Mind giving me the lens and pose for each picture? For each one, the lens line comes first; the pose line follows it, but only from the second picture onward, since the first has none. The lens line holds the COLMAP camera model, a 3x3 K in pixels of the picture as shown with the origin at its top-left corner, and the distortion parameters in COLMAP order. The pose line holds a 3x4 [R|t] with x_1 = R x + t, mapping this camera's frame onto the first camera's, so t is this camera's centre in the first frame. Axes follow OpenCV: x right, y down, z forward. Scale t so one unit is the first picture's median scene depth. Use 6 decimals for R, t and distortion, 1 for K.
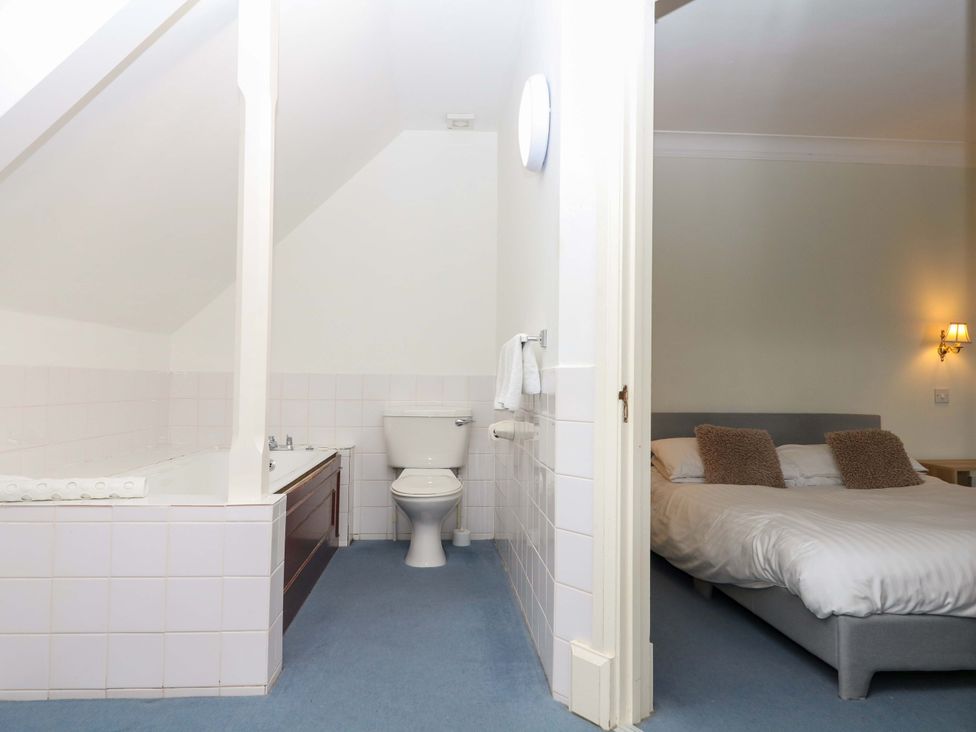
lens RADIAL K [[683.3, 0, 488.0], [0, 683.3, 366.0], [0, 0, 1]] dist [0.007476, -0.002405]
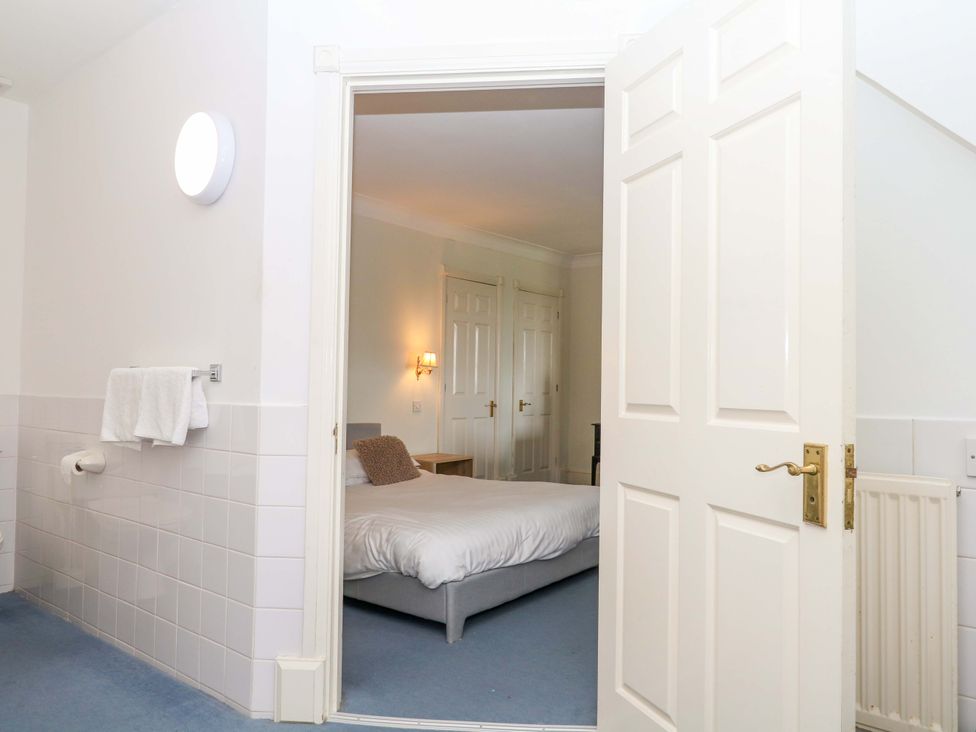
lens RADIAL K [[683.3, 0, 488.0], [0, 683.3, 366.0], [0, 0, 1]] dist [0.007476, -0.002405]
pose [[0.682578, 0.022061, 0.730480, -0.380189], [-0.024910, 0.999666, -0.006914, -0.052878], [-0.730389, -0.013477, 0.682899, 0.013826]]
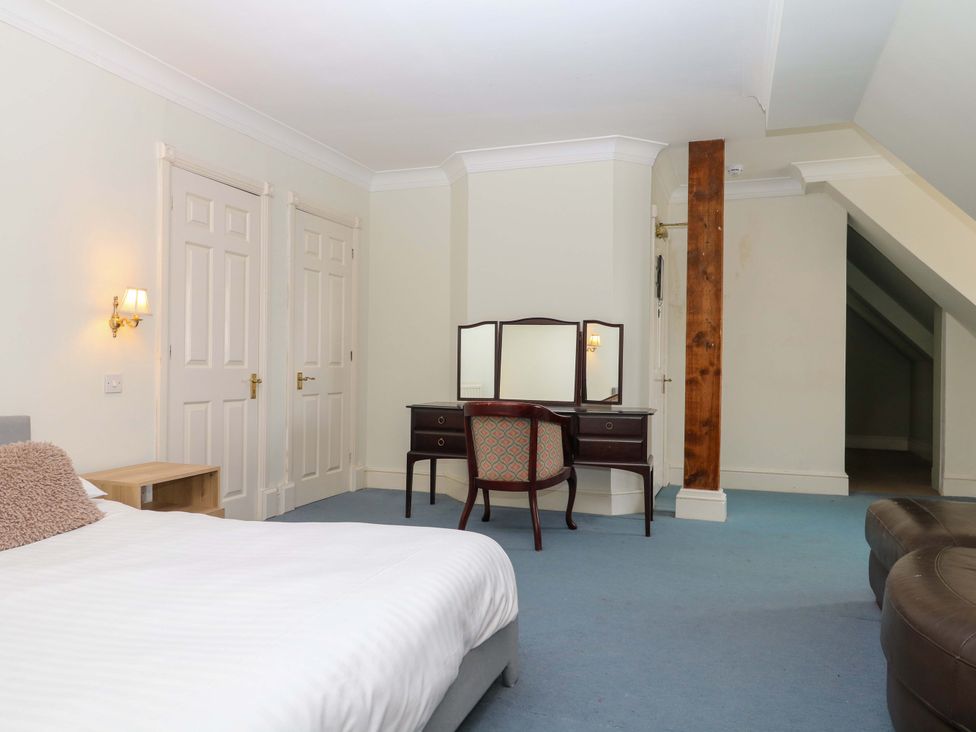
lens RADIAL K [[683.3, 0, 488.0], [0, 683.3, 366.0], [0, 0, 1]] dist [0.007476, -0.002405]
pose [[0.412498, -0.004187, 0.910949, 0.276648], [-0.025203, 0.999554, 0.016006, 0.003418], [-0.910610, -0.029561, 0.412209, 0.593749]]
